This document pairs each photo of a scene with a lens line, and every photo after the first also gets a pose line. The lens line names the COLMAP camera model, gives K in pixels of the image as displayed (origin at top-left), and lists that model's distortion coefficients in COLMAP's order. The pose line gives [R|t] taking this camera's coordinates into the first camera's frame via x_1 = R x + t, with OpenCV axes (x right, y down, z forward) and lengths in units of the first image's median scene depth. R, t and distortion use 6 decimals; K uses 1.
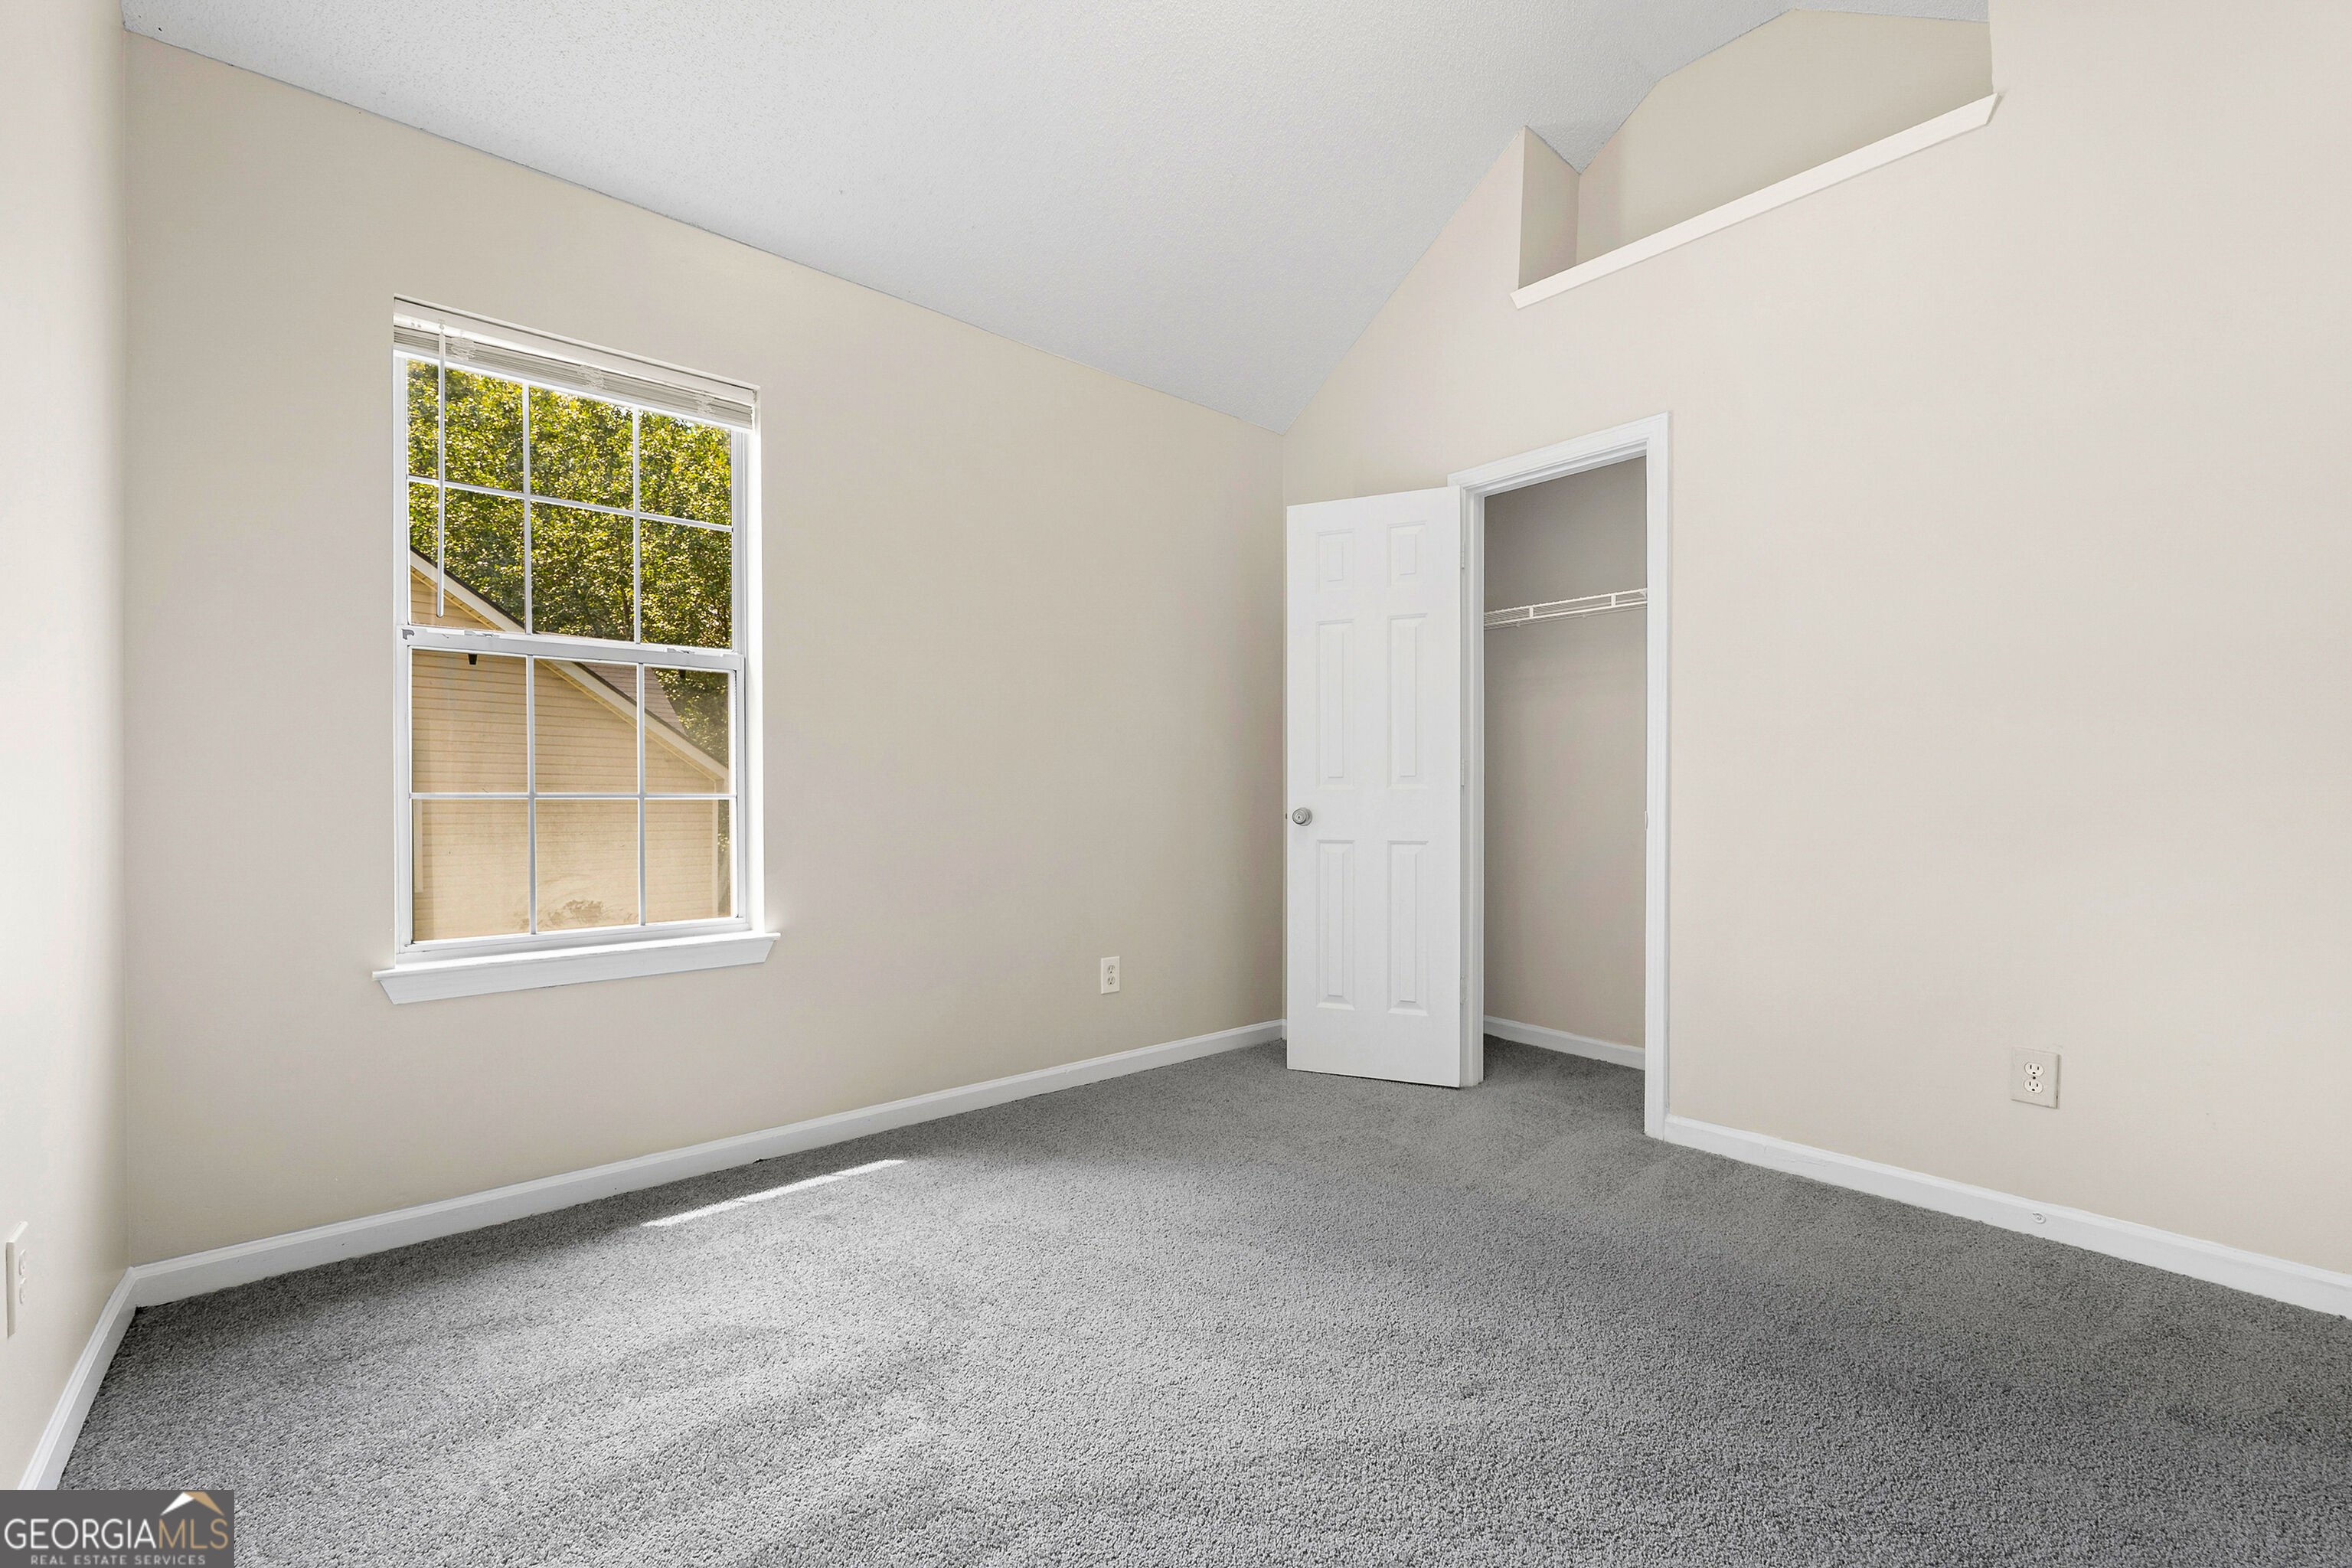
lens RADIAL K [[968.4, 0, 1175.6], [0, 968.4, 809.6], [0, 0, 1]] dist [-0.011400, 0.000264]
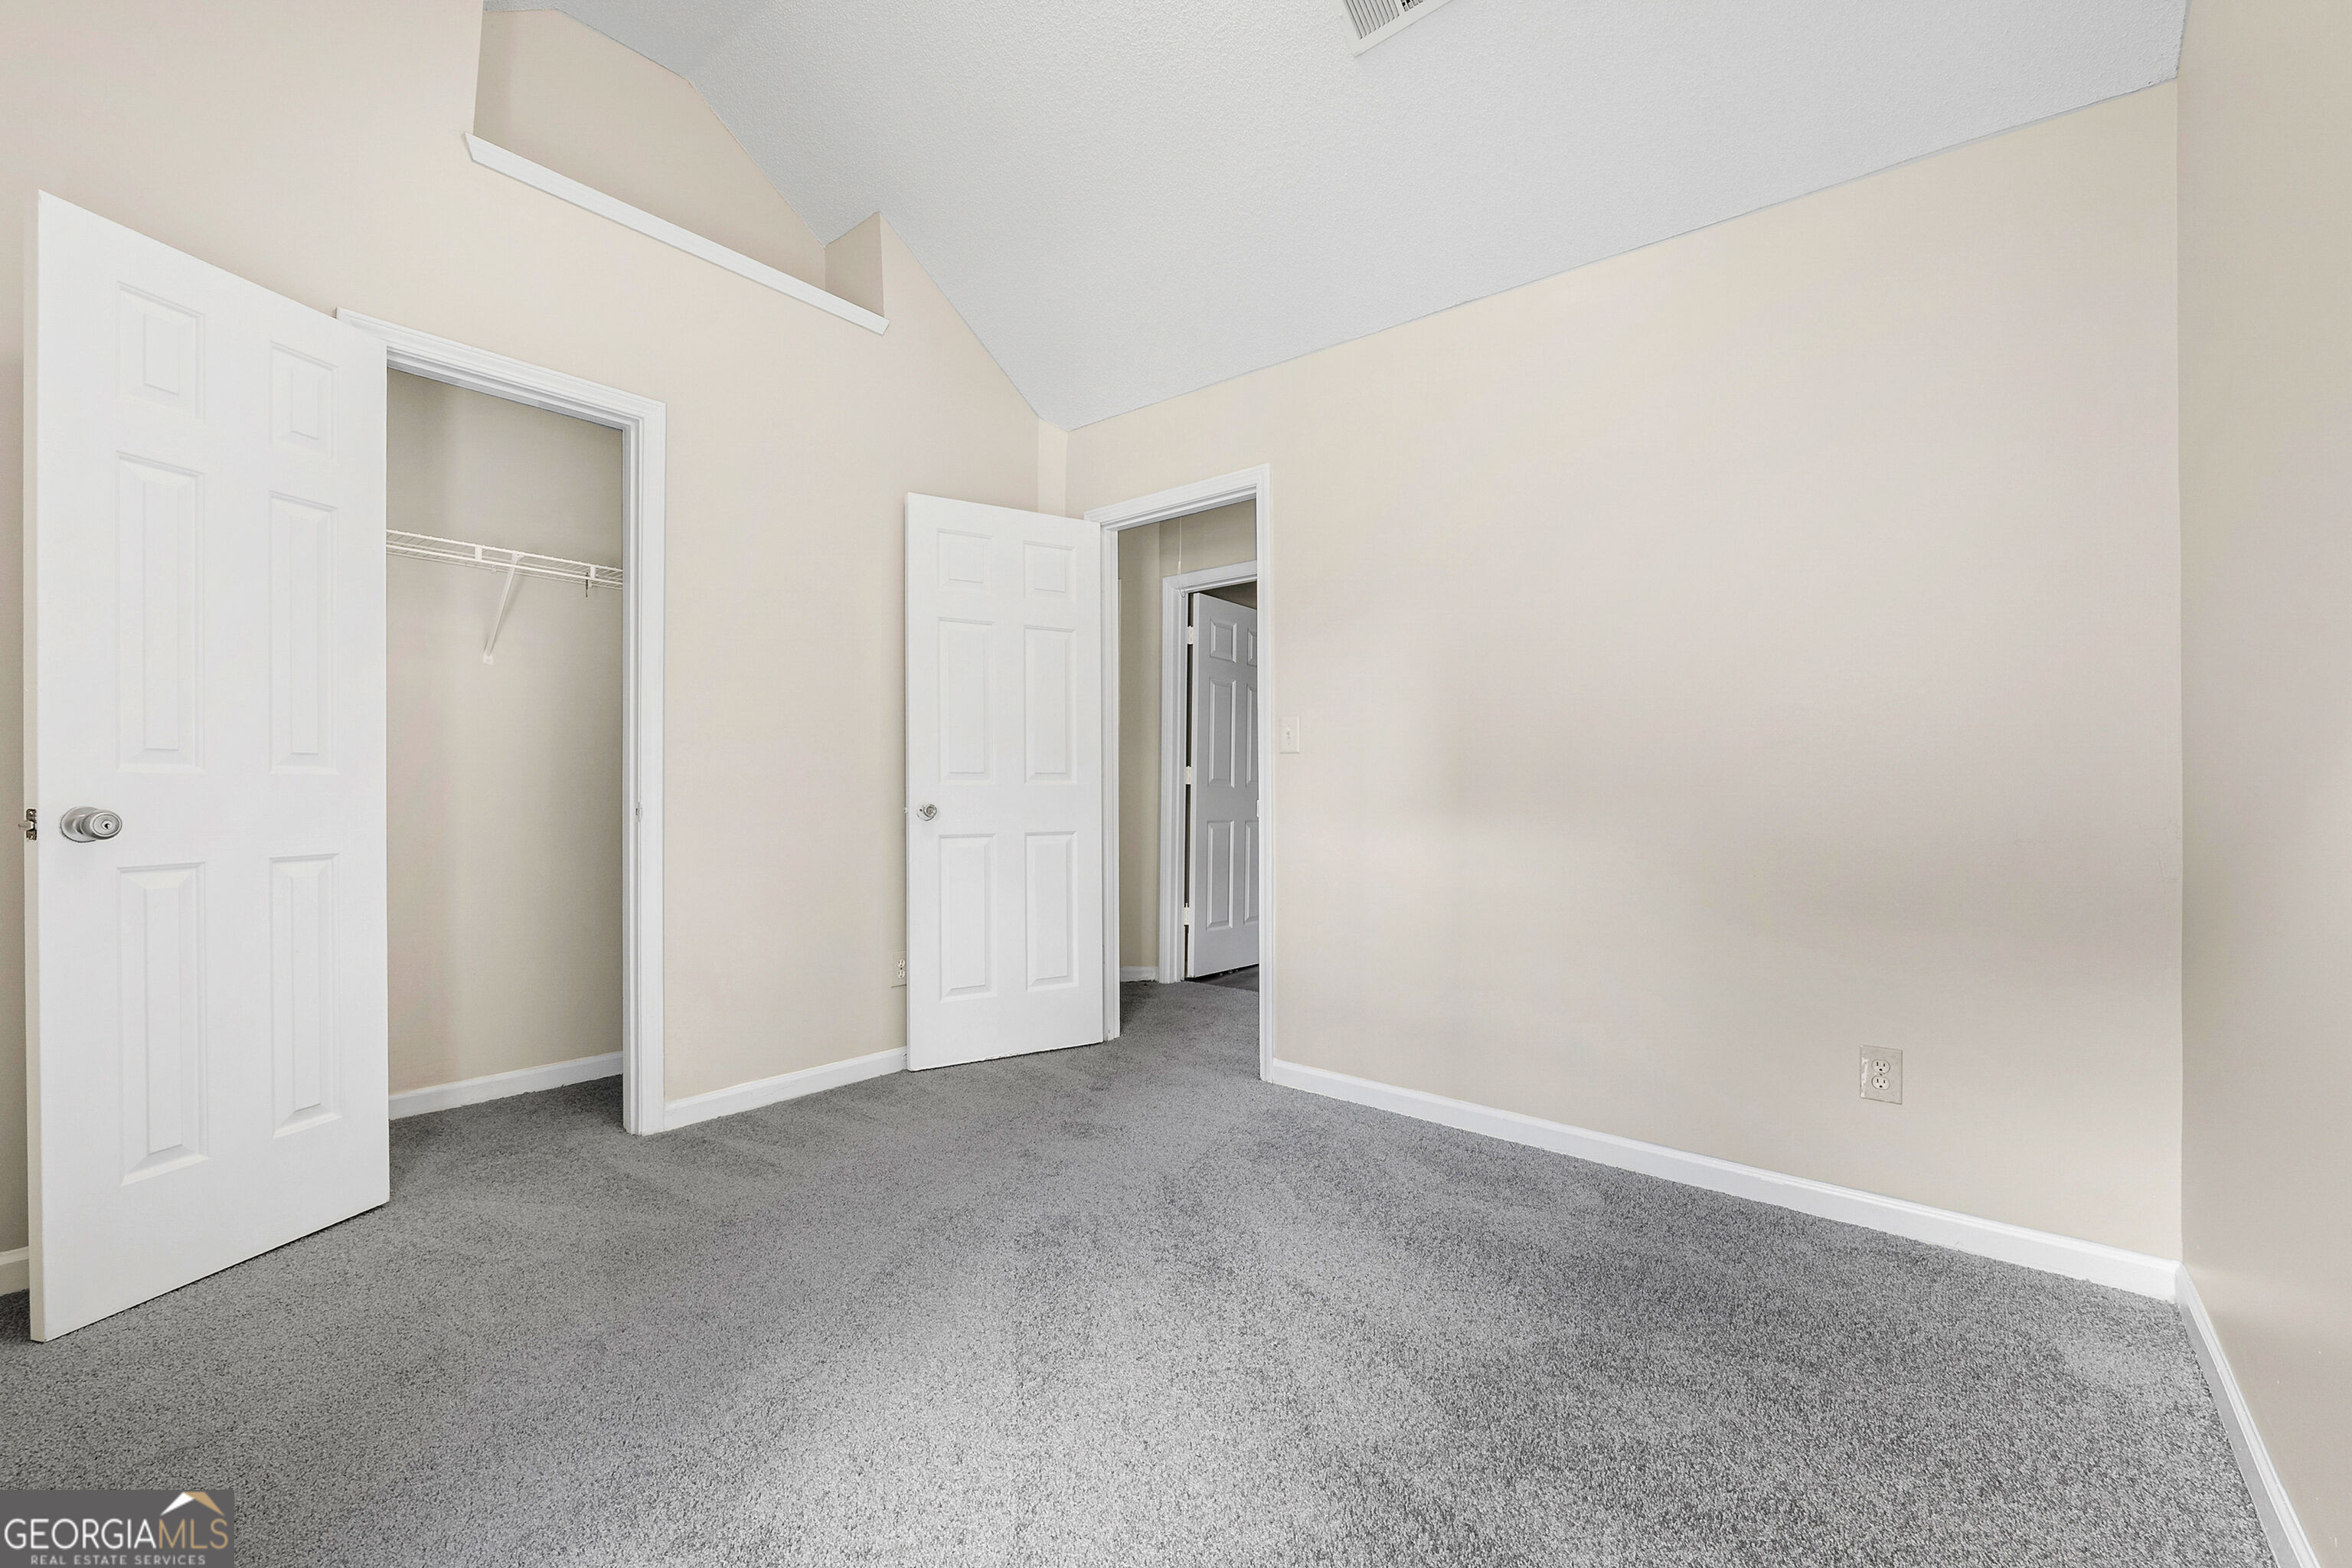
lens RADIAL K [[958.5, 0, 1171.0], [0, 958.5, 792.6], [0, 0, 1]] dist [-0.011901, 0.000101]
pose [[-0.155486, -0.006489, 0.987817, -0.628196], [0.009787, 0.999919, 0.008109, -0.011758], [-0.987790, 0.010928, -0.155410, 0.722965]]
